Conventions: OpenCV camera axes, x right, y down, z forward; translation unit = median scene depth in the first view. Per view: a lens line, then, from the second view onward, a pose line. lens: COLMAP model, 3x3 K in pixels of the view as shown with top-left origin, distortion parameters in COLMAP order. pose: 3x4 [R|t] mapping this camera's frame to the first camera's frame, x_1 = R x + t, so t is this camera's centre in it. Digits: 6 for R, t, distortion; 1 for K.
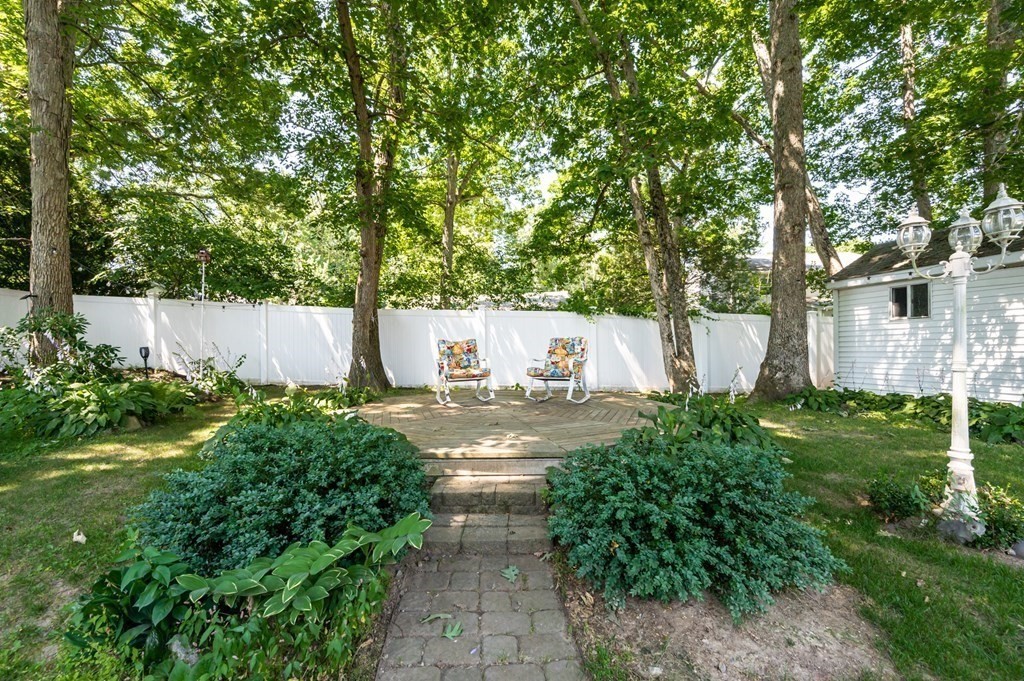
lens RADIAL K [[417.0, 0, 511.1], [0, 417.0, 349.0], [0, 0, 1]] dist [0.002436, -0.000102]
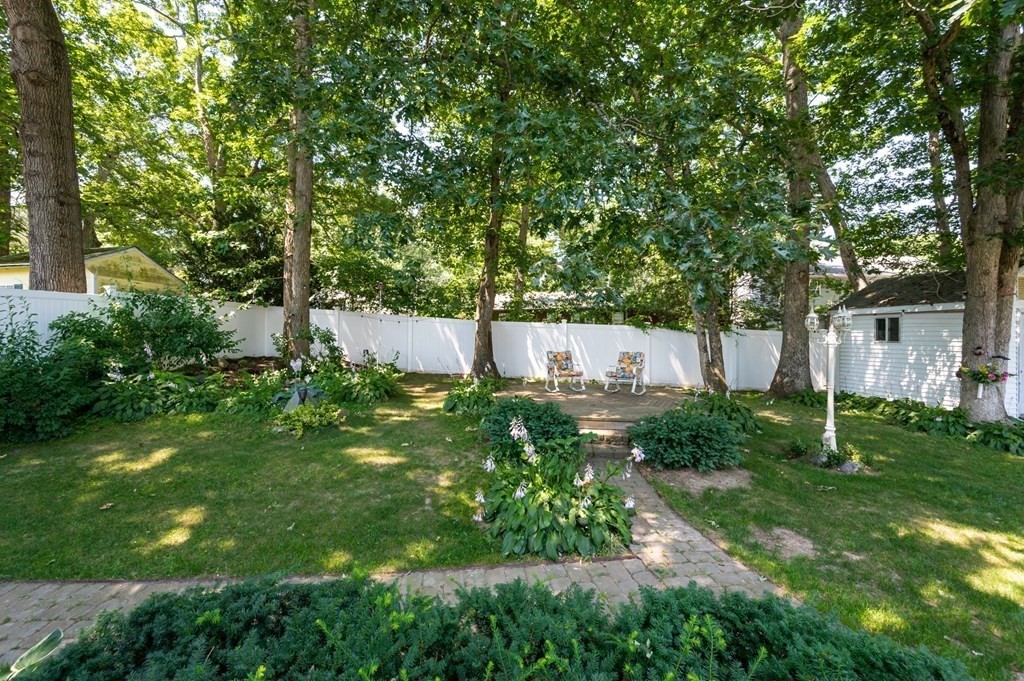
lens RADIAL K [[417.0, 0, 511.0], [0, 417.0, 331.7], [0, 0, 1]] dist [0.002436, -0.000102]
pose [[0.993517, 0.024580, -0.110995, -0.120121], [-0.025060, 0.999682, -0.002928, -0.074603], [0.110888, 0.005691, 0.993817, -0.506429]]
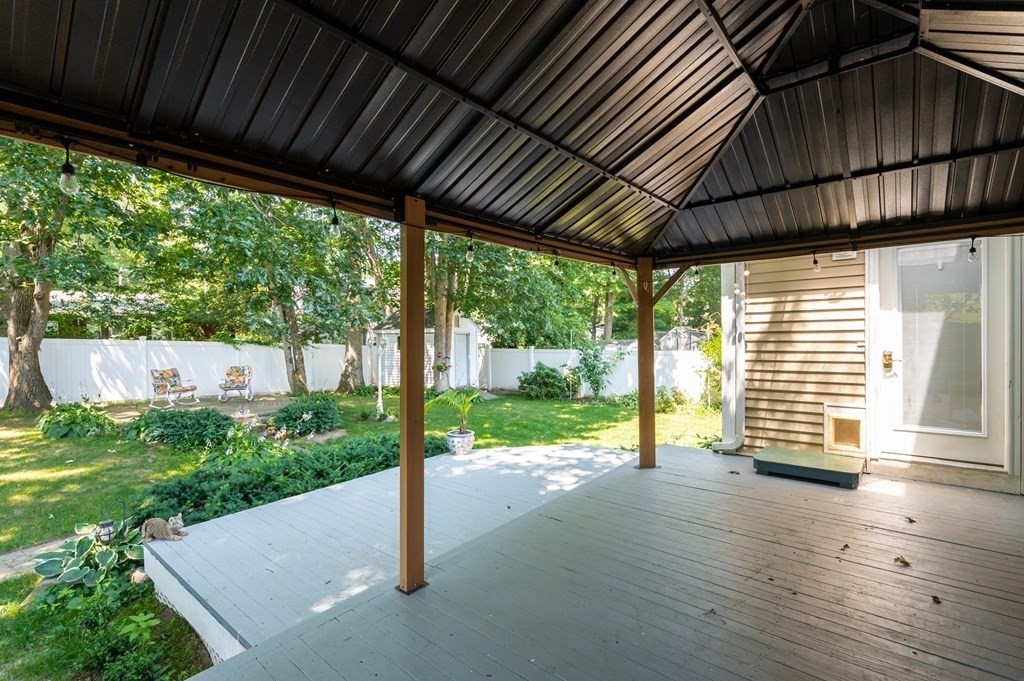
lens RADIAL K [[472.3, 0, 511.9], [0, 472.3, 340.4], [0, 0, 1]] dist [-0.000833, -0.000176]
pose [[0.660546, 0.011387, 0.750699, -0.542643], [0.001000, 0.999871, -0.016046, -0.090358], [-0.750785, 0.011350, 0.660449, -1.090603]]
